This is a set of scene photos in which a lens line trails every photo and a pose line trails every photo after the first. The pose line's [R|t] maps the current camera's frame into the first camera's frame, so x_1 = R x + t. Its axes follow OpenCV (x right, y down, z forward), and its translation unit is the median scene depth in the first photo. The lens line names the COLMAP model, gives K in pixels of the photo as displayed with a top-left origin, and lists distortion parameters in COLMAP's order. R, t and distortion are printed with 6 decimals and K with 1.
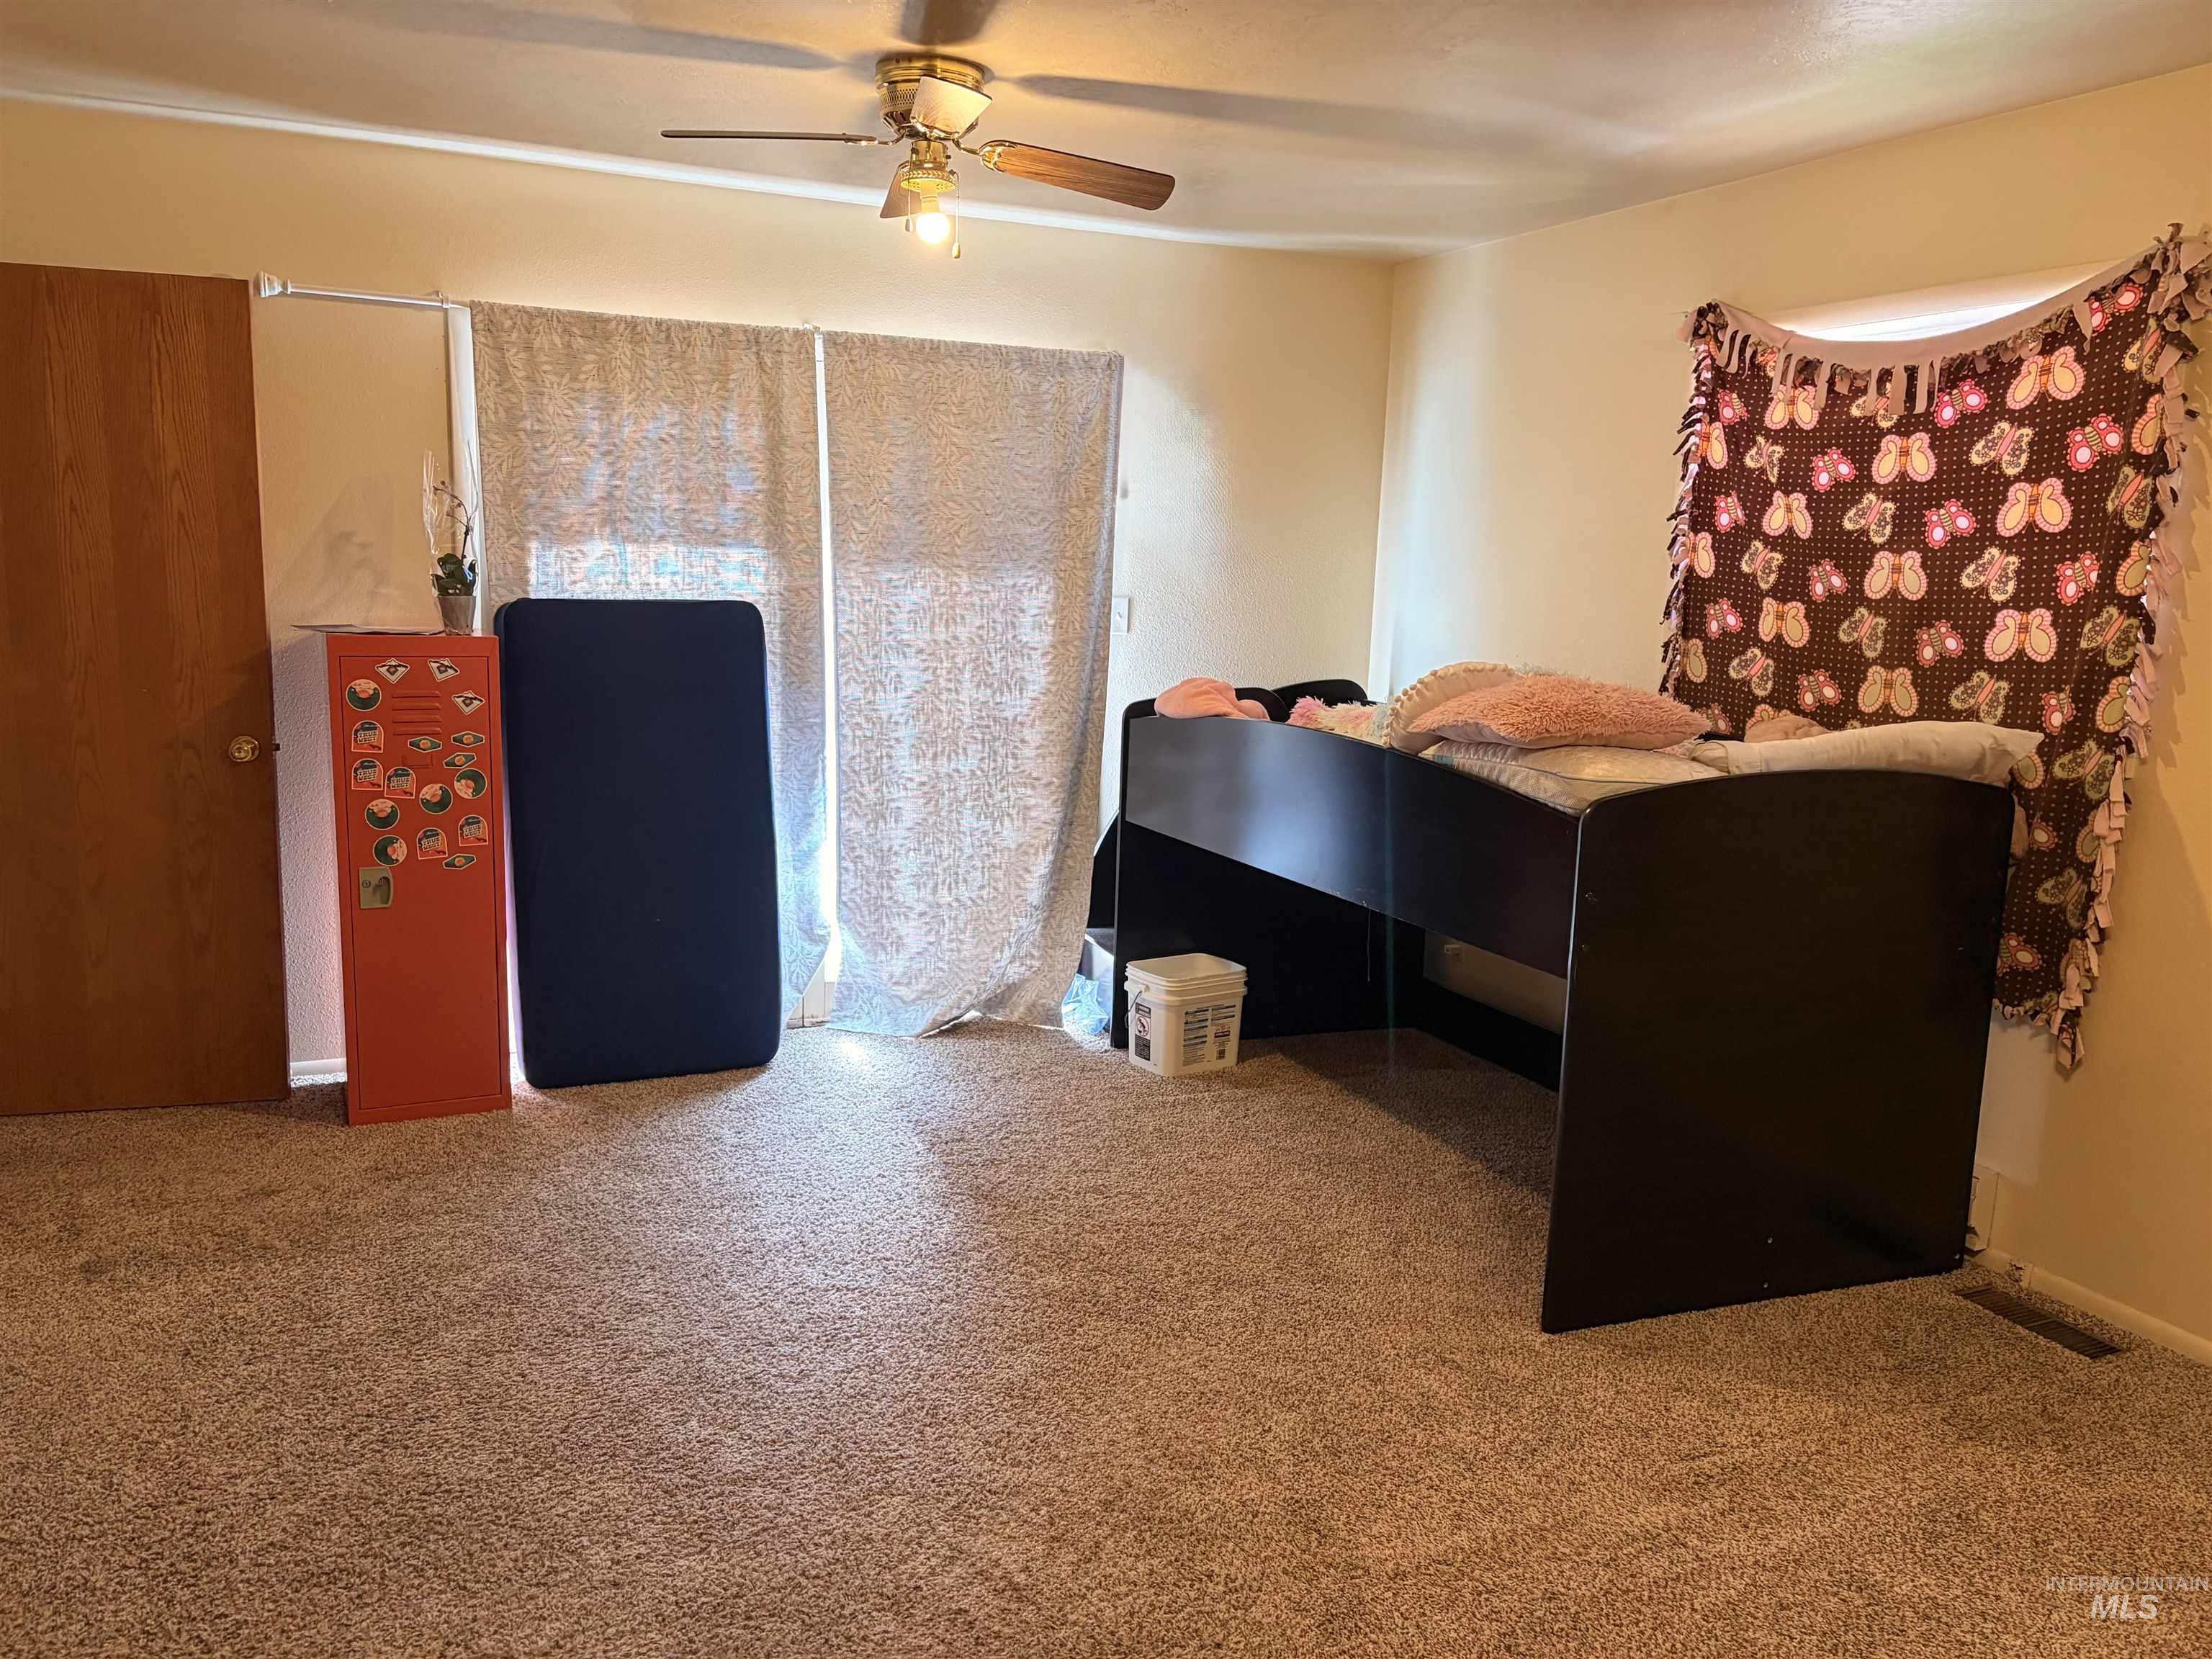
lens RADIAL K [[1697.6, 0, 1106.0], [0, 1697.6, 829.5], [0, 0, 1]] dist [0.195415, -0.270865]
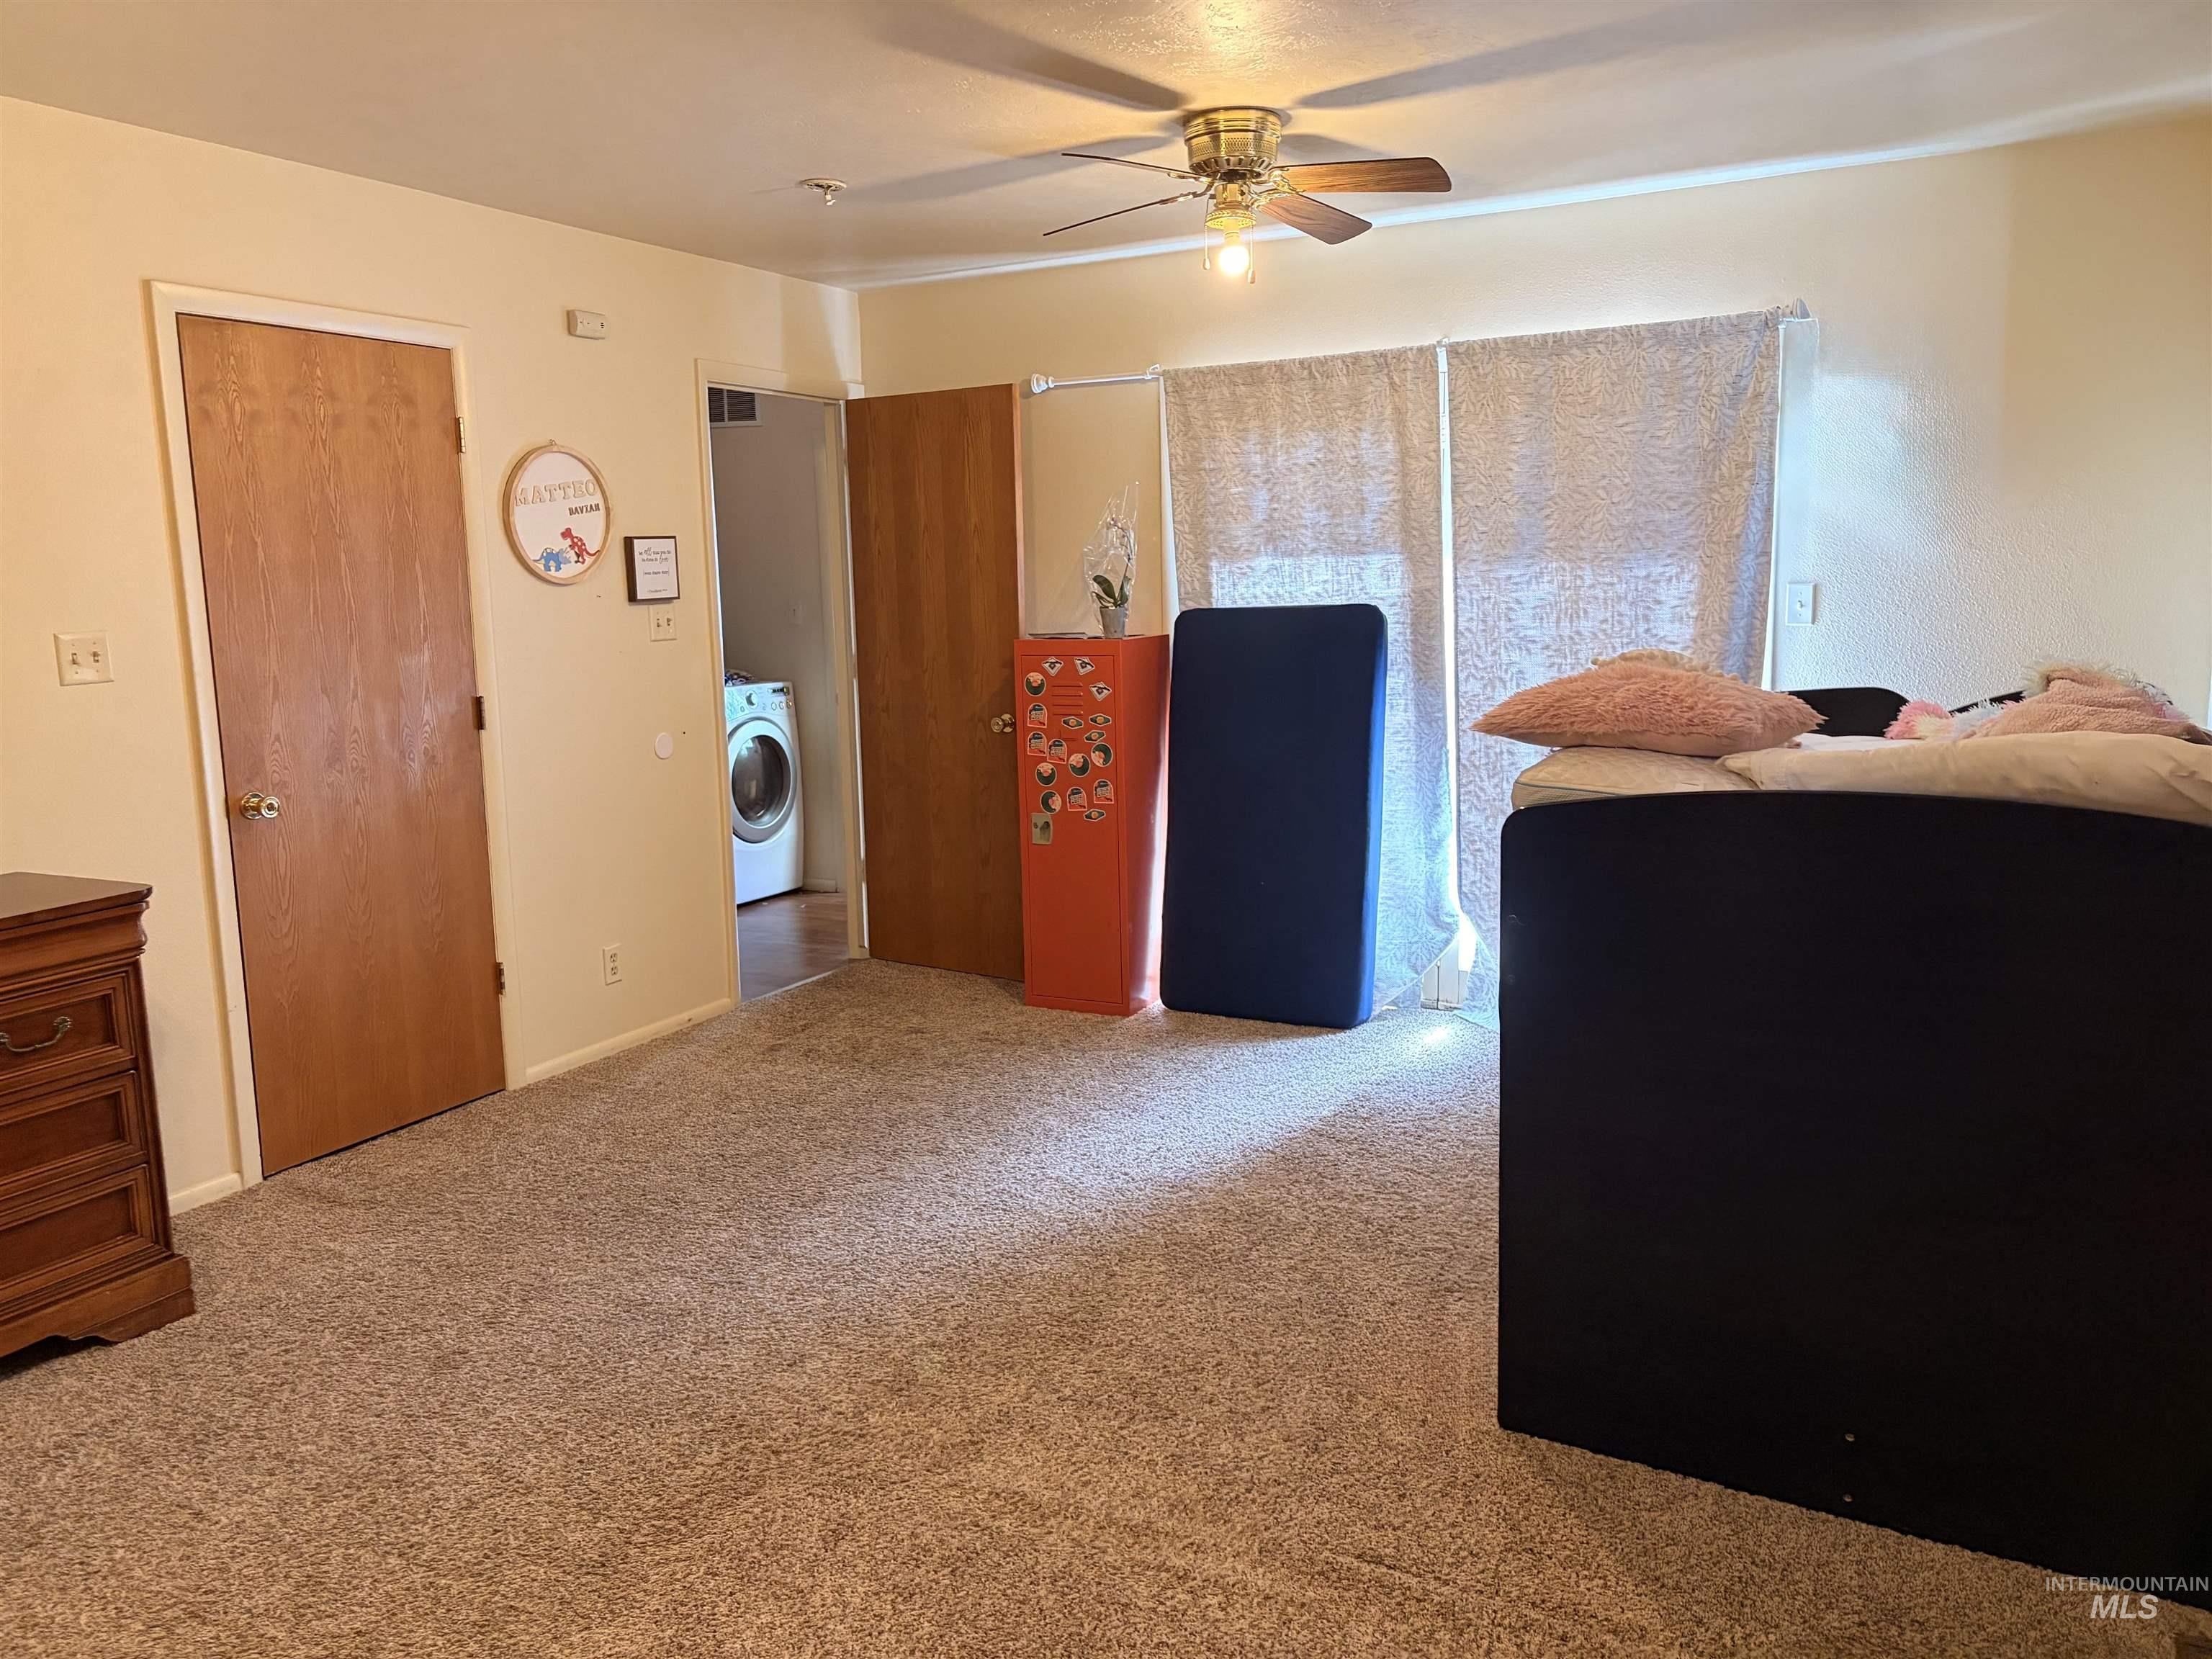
lens RADIAL K [[1678.0, 0, 1106.0], [0, 1678.0, 829.5], [0, 0, 1]] dist [0.189123, -0.542801]
pose [[0.617322, 0.076886, -0.782945, 0.540622], [-0.085951, 0.995847, 0.030024, -0.007987], [0.782001, 0.048760, 0.621366, 0.210414]]
